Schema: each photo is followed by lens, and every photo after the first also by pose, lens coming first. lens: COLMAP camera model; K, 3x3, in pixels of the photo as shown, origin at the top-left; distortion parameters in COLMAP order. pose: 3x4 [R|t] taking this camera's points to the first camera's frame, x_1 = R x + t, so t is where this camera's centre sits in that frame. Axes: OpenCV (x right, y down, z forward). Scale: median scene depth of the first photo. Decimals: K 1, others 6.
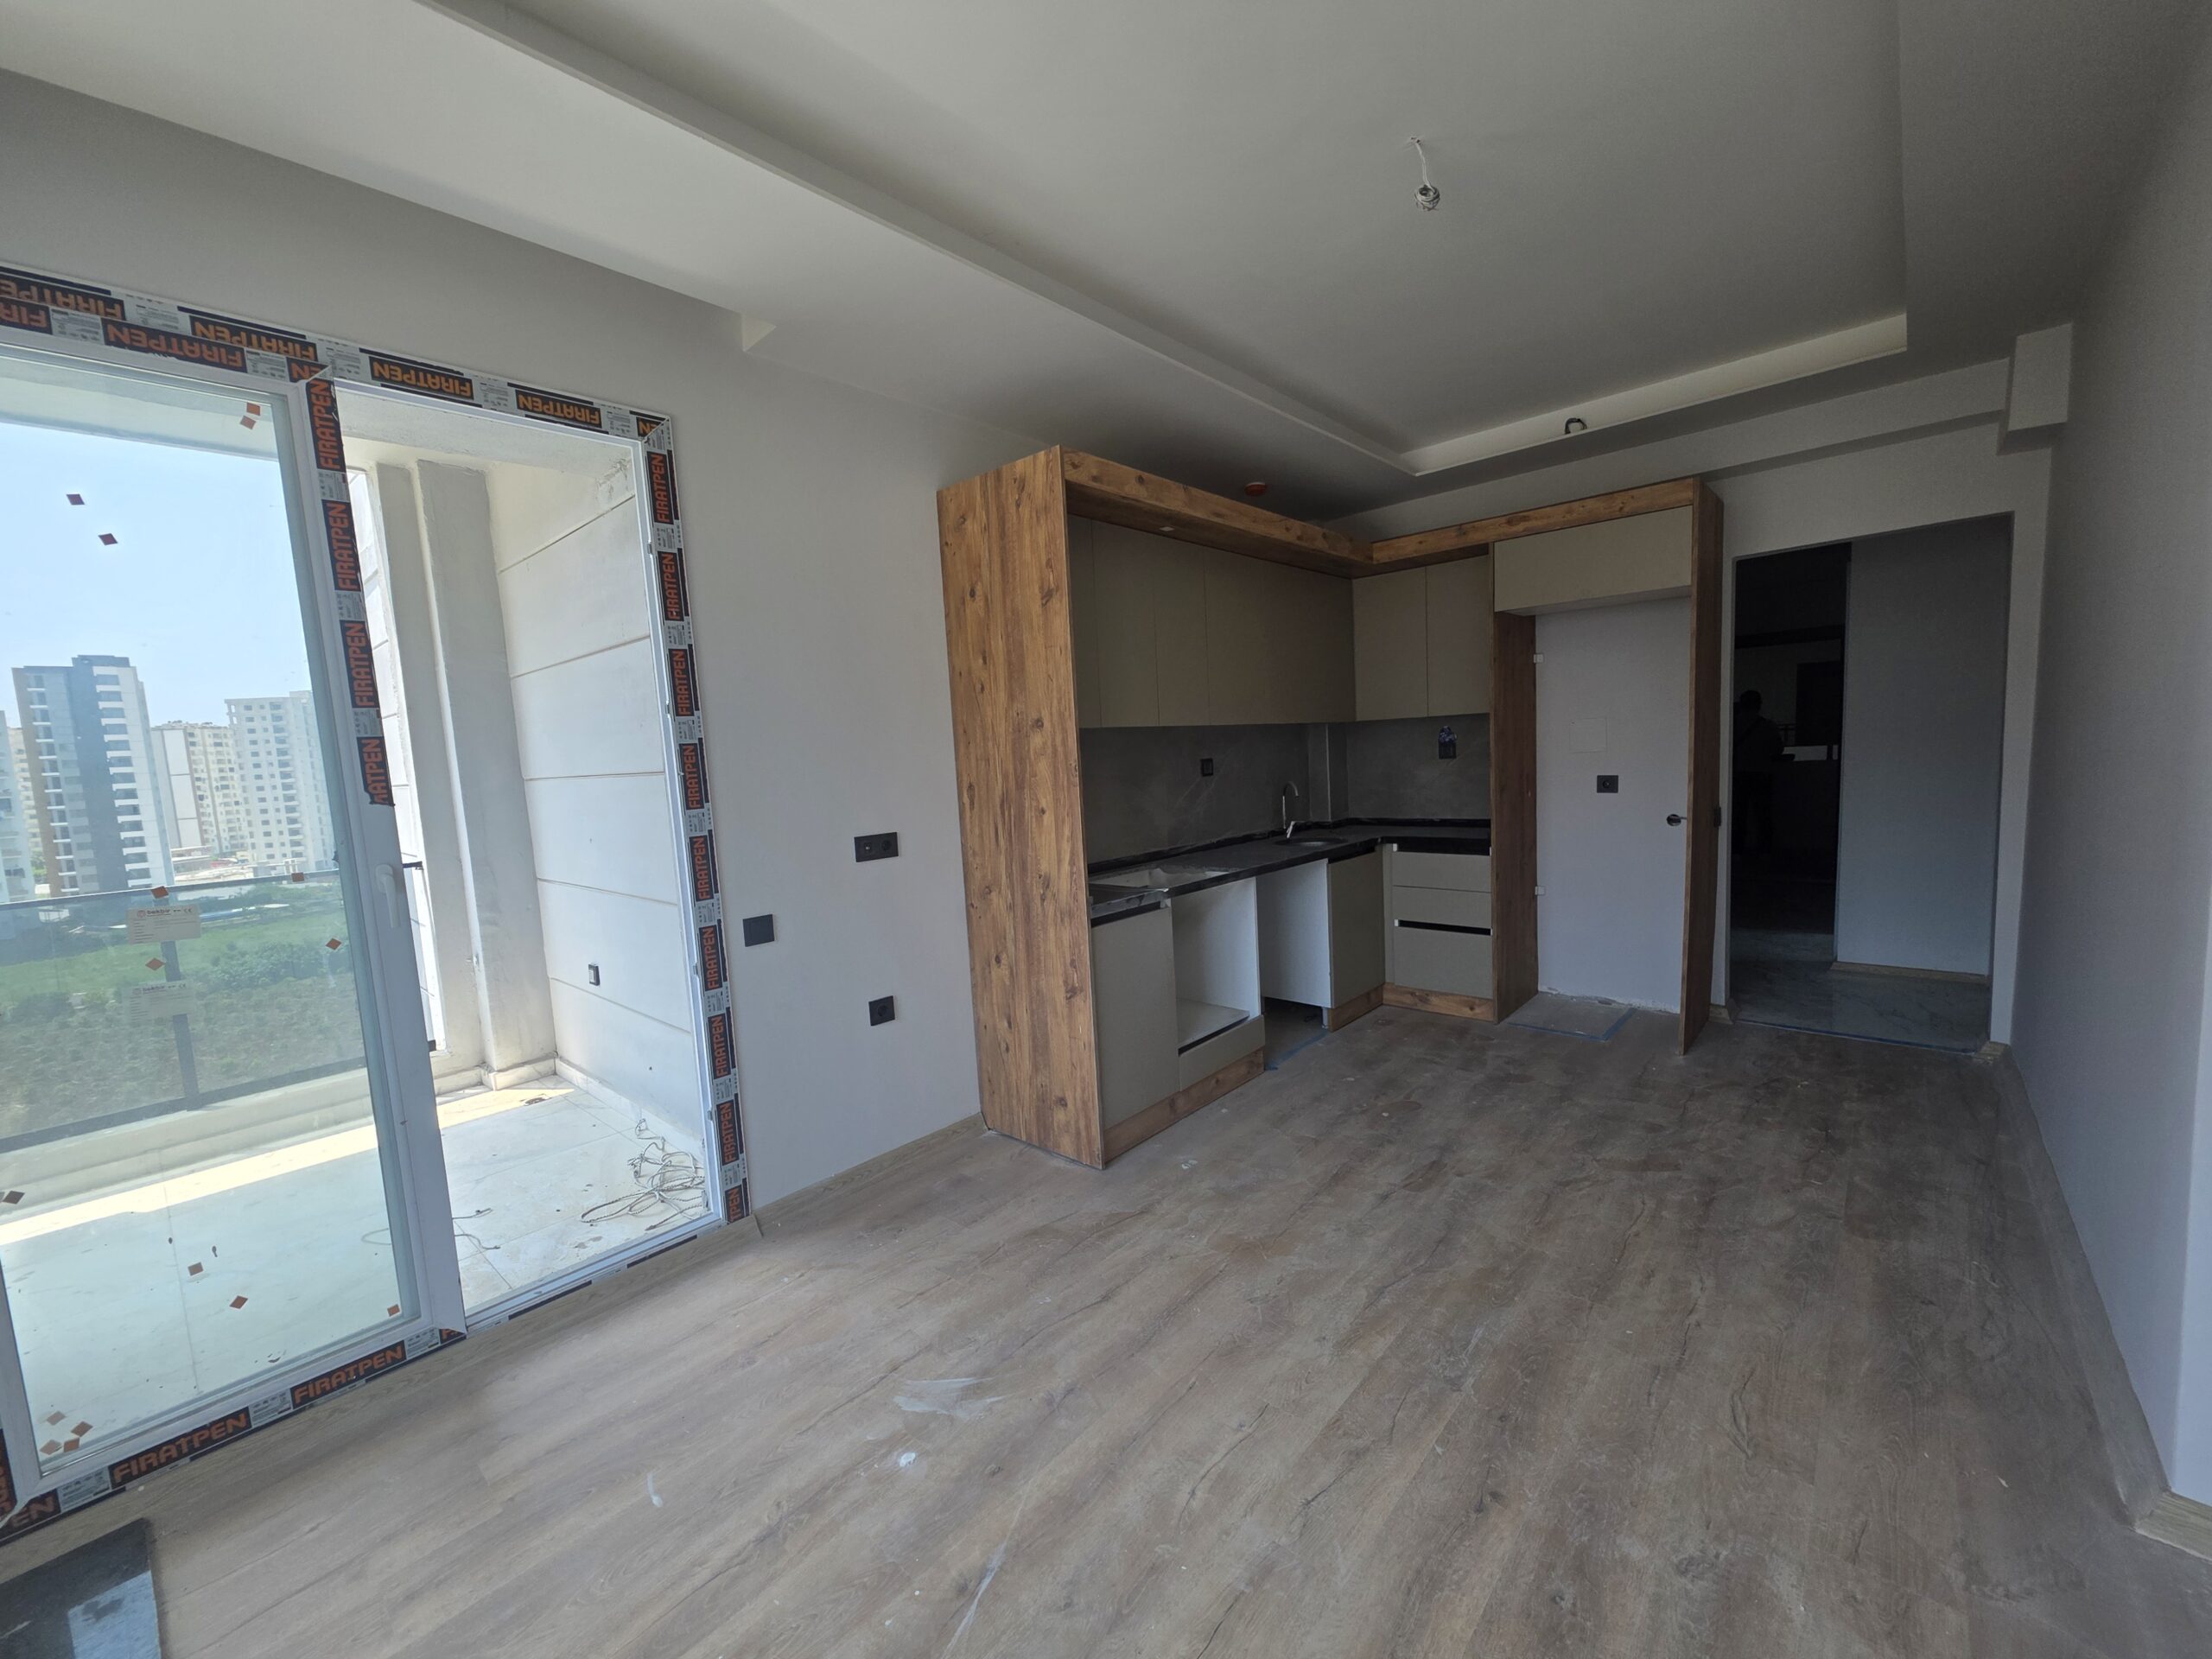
lens RADIAL K [[878.4, 0, 1113.1], [0, 878.4, 840.5], [0, 0, 1]] dist [0.004193, -0.001222]
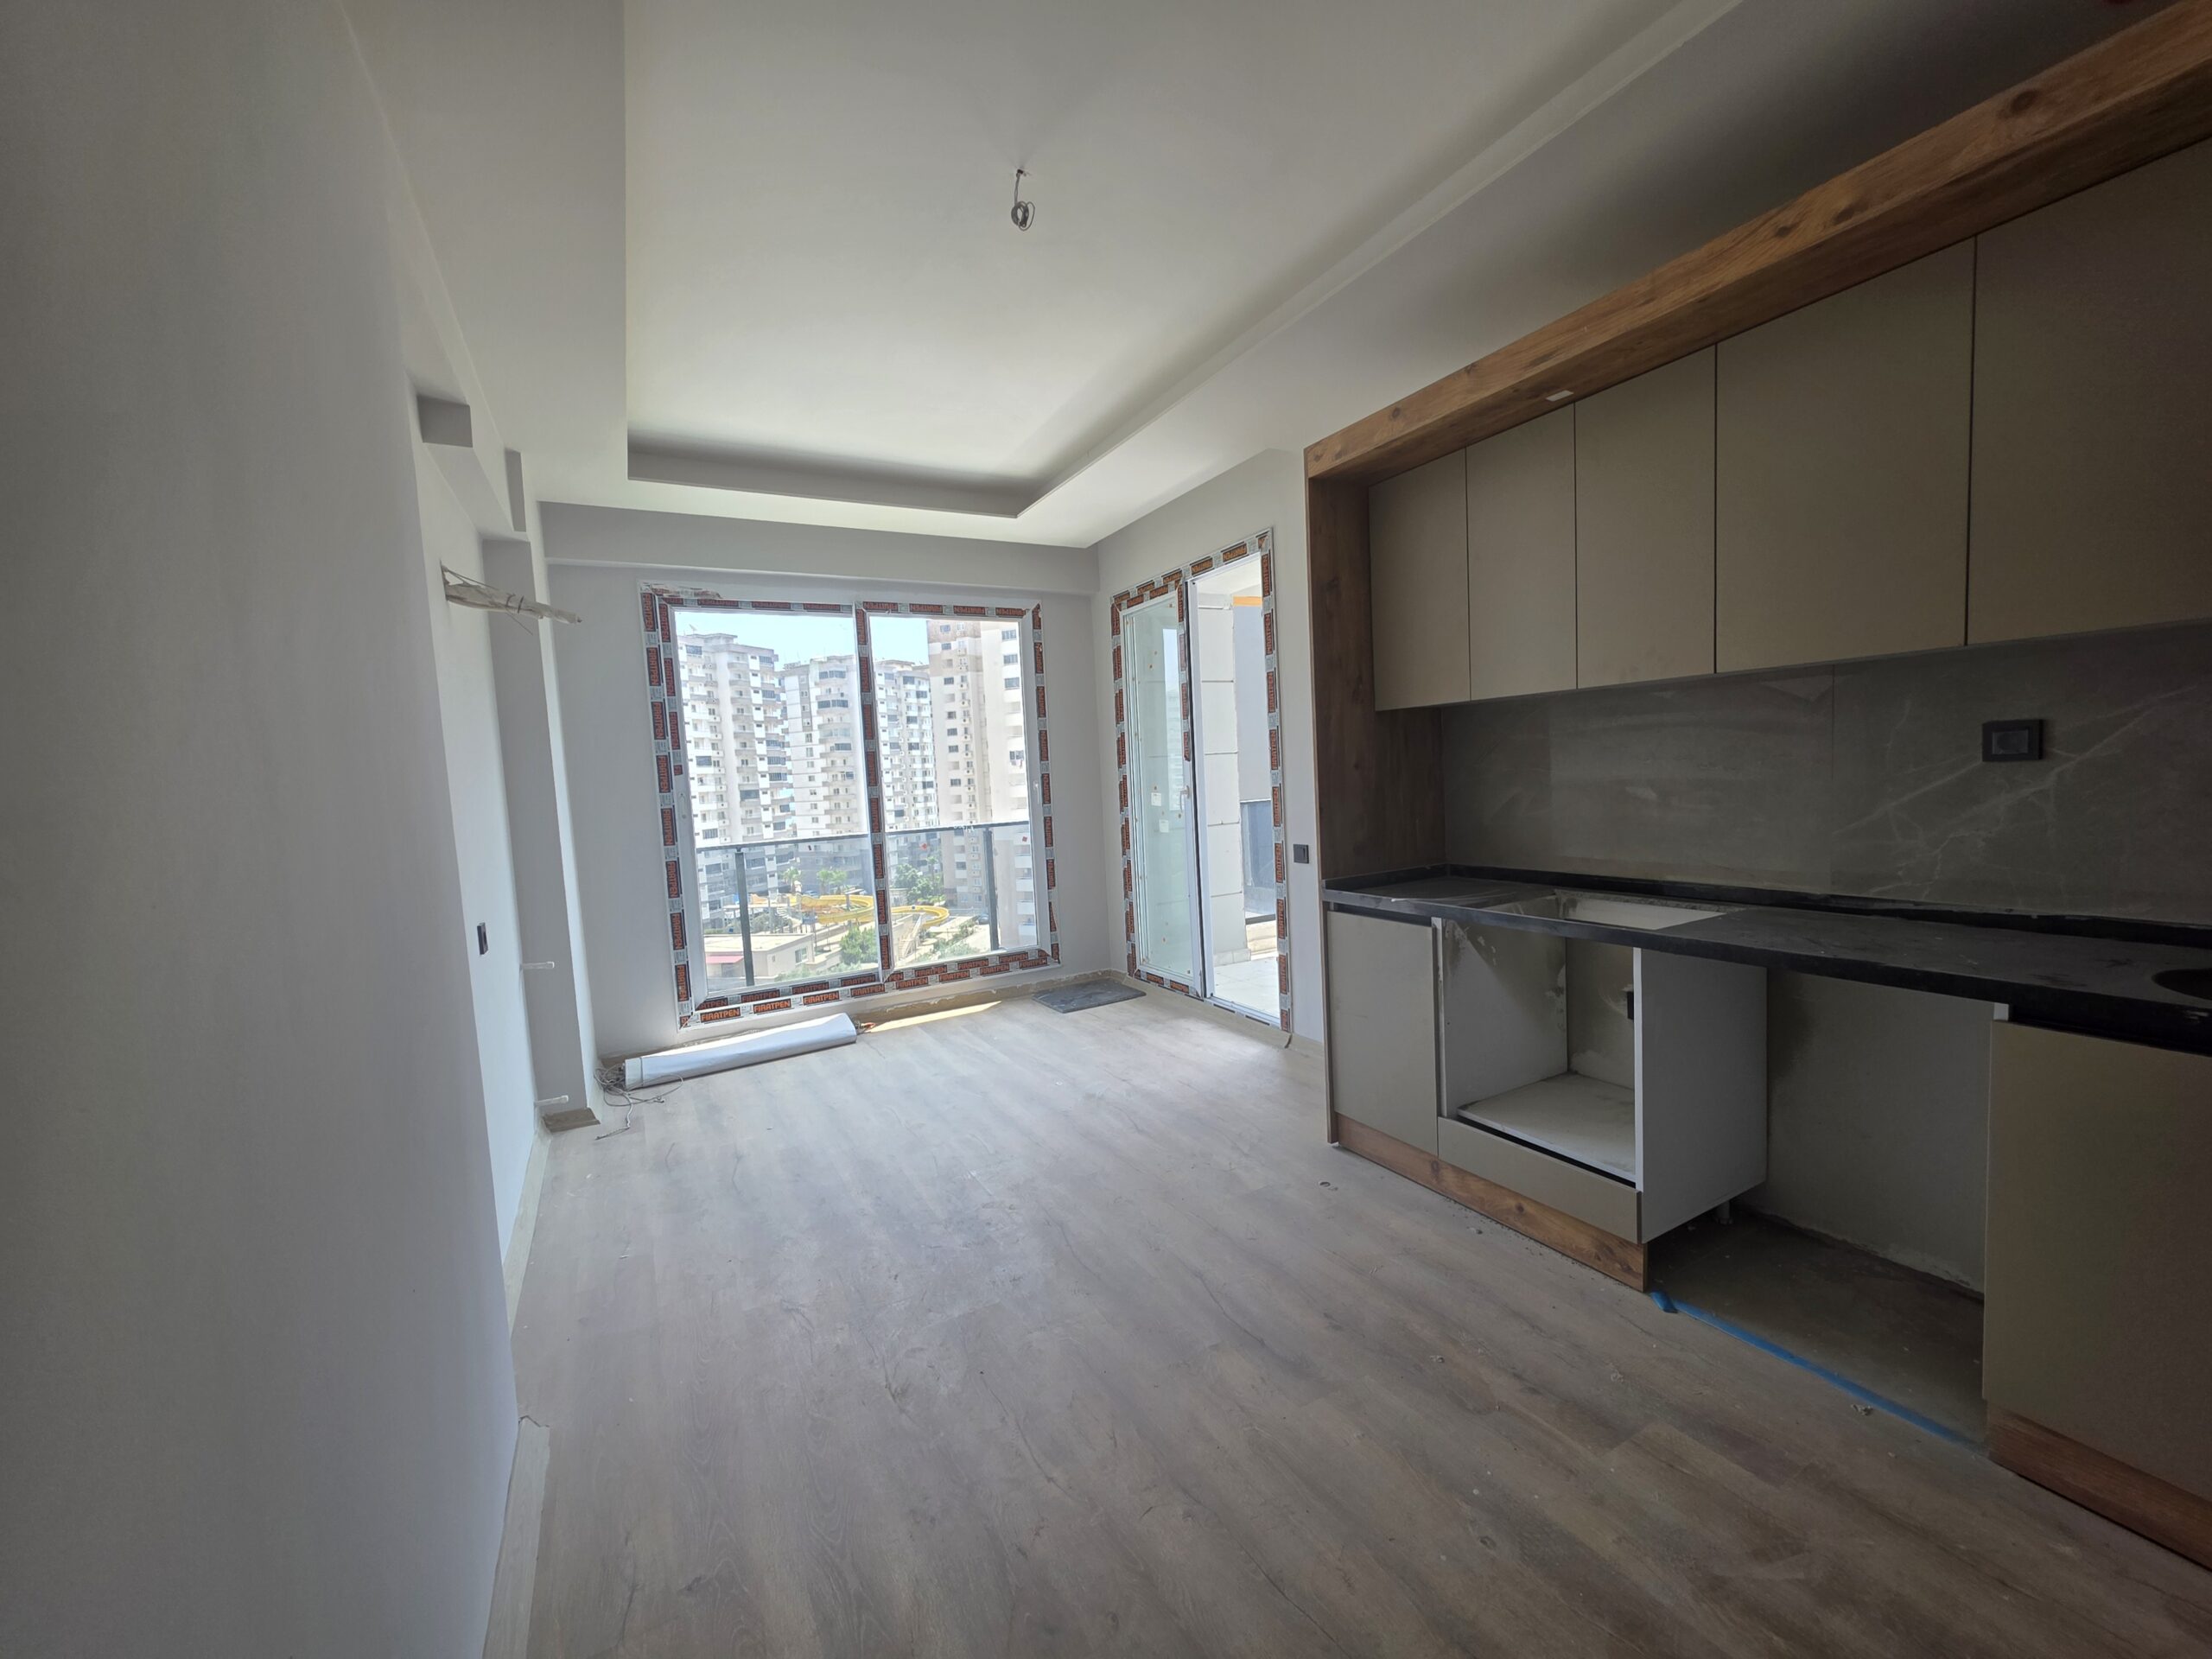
lens RADIAL K [[878.4, 0, 1108.3], [0, 878.4, 849.5], [0, 0, 1]] dist [0.004193, -0.001222]
pose [[-0.333080, 0.151907, -0.930582, 0.978973], [-0.025771, 0.985102, 0.170031, -0.135194], [0.942546, 0.080616, -0.324203, 1.056921]]
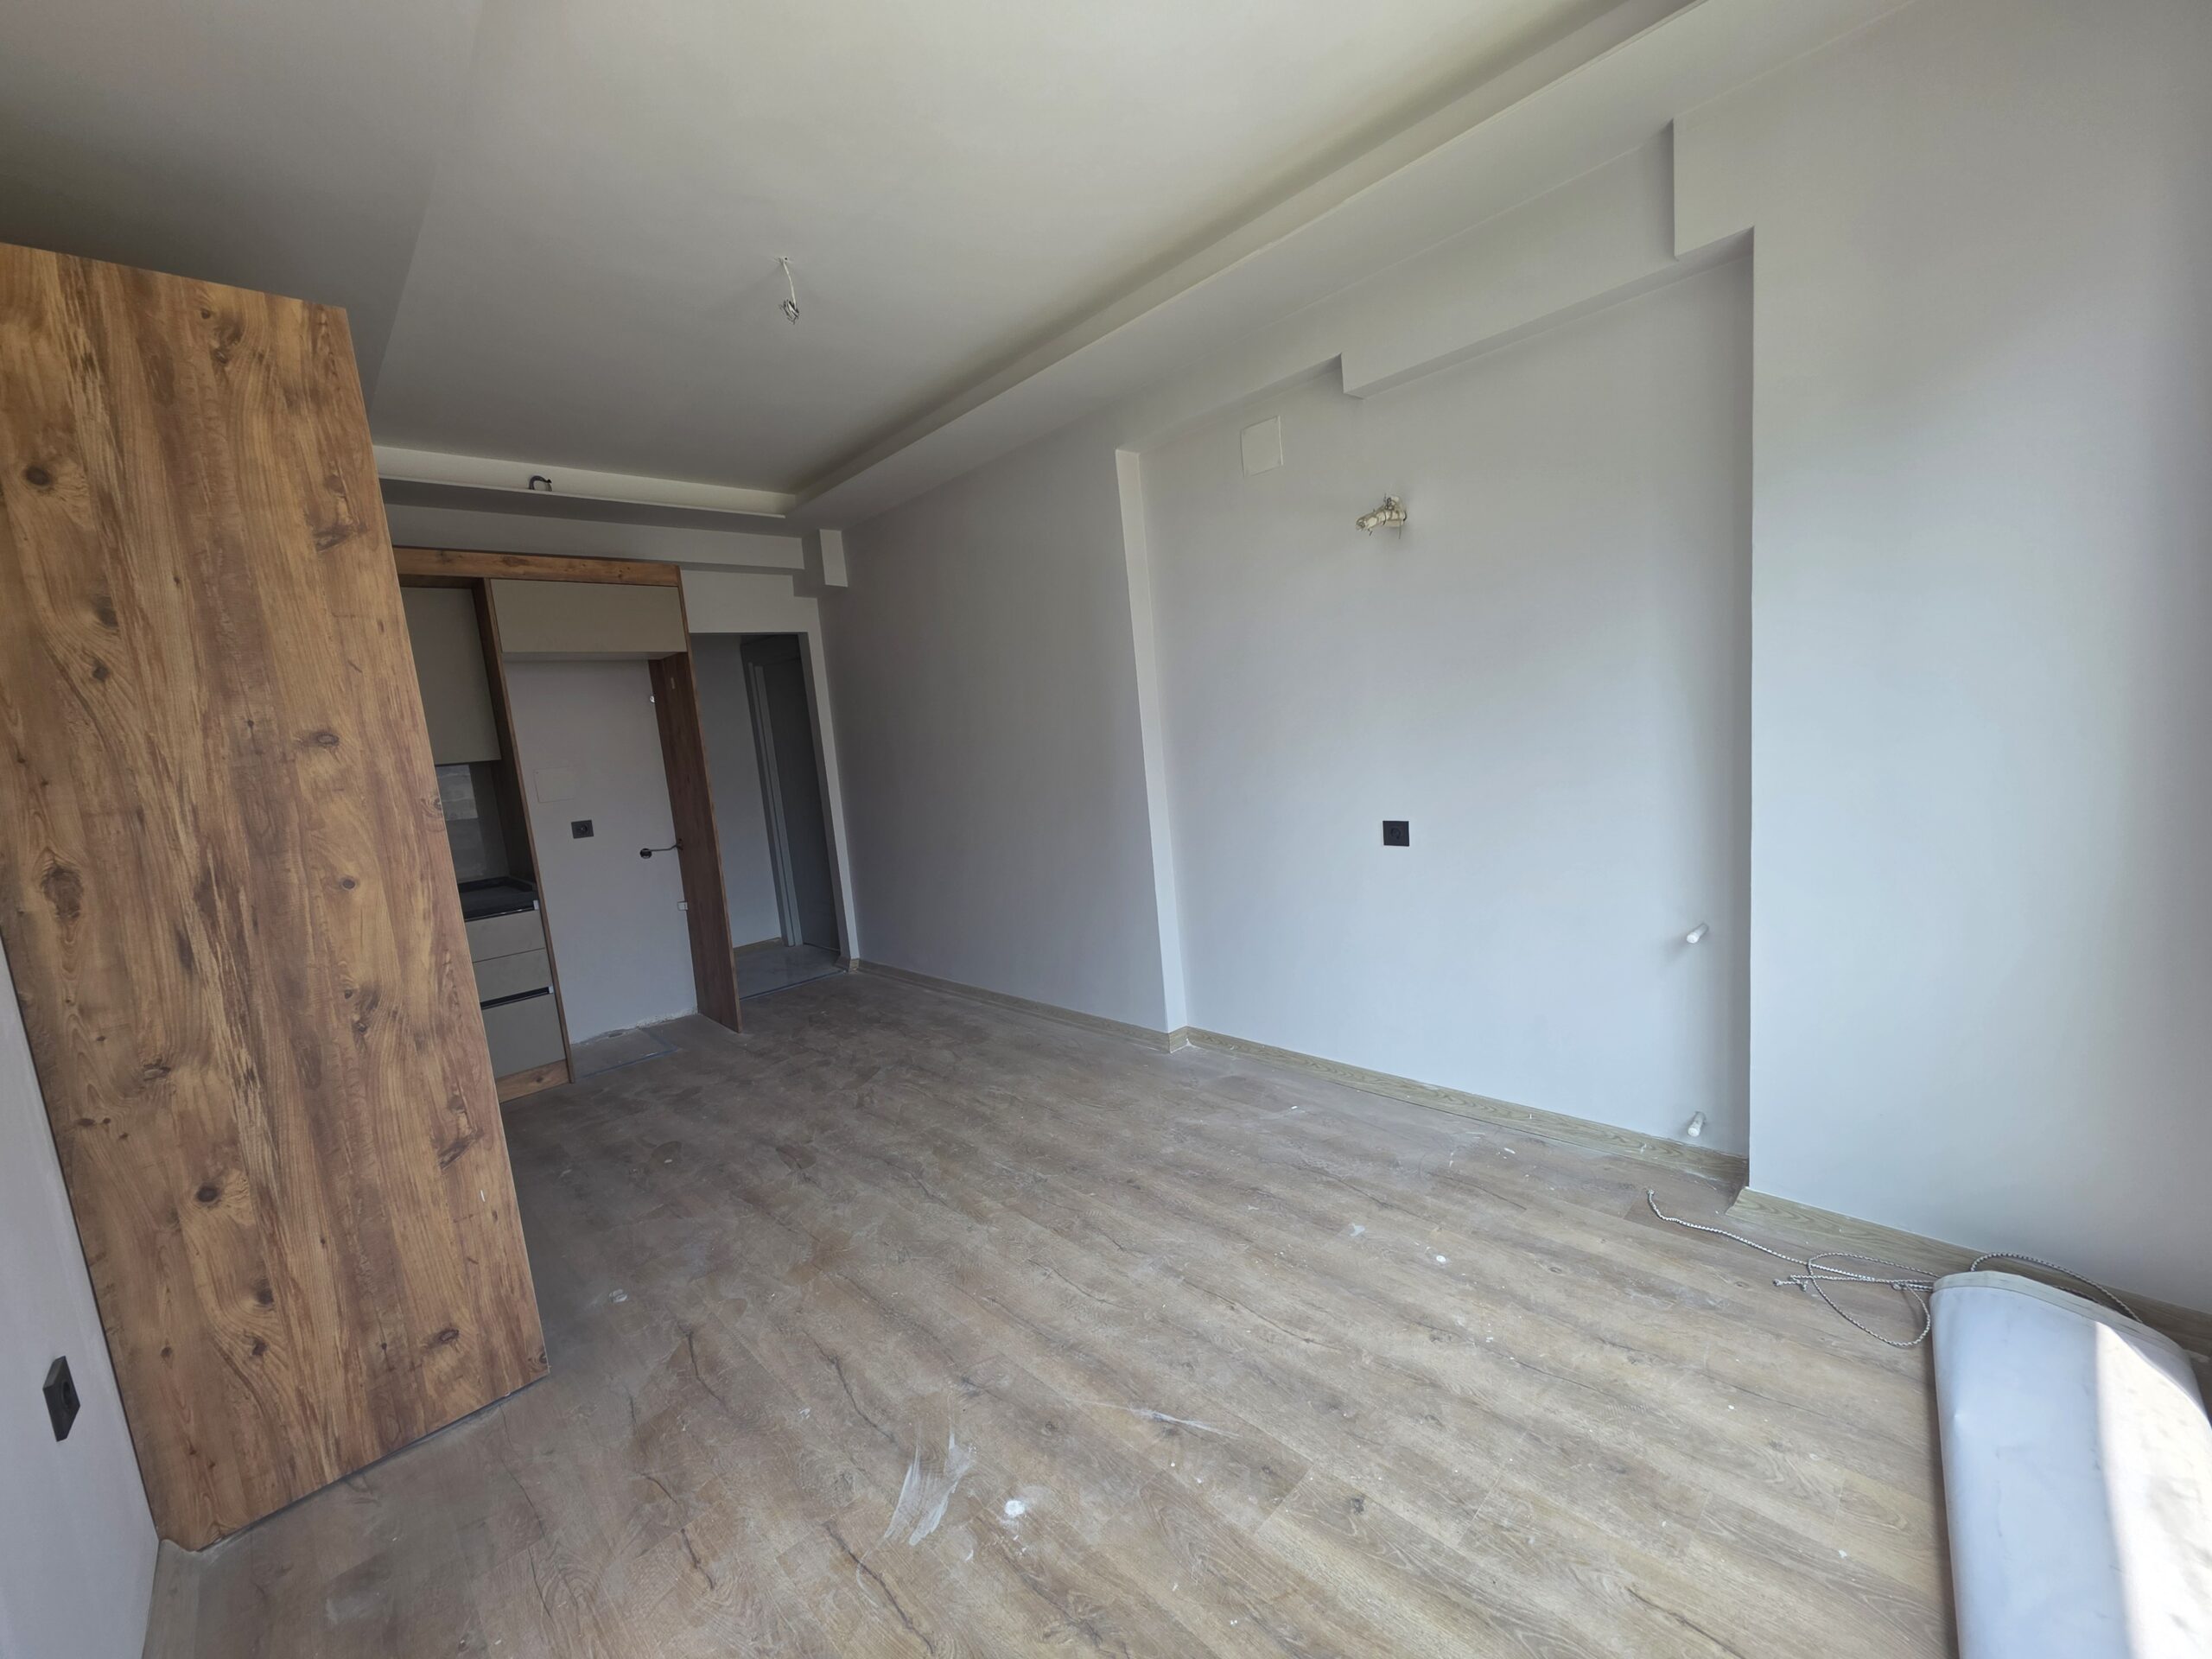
lens RADIAL K [[878.4, 0, 1116.2], [0, 878.4, 841.0], [0, 0, 1]] dist [0.004193, -0.001222]
pose [[0.070177, -0.084069, 0.993986, -0.637391], [0.189248, 0.979468, 0.069480, -0.003675], [-0.979418, 0.183233, 0.084646, 0.419103]]
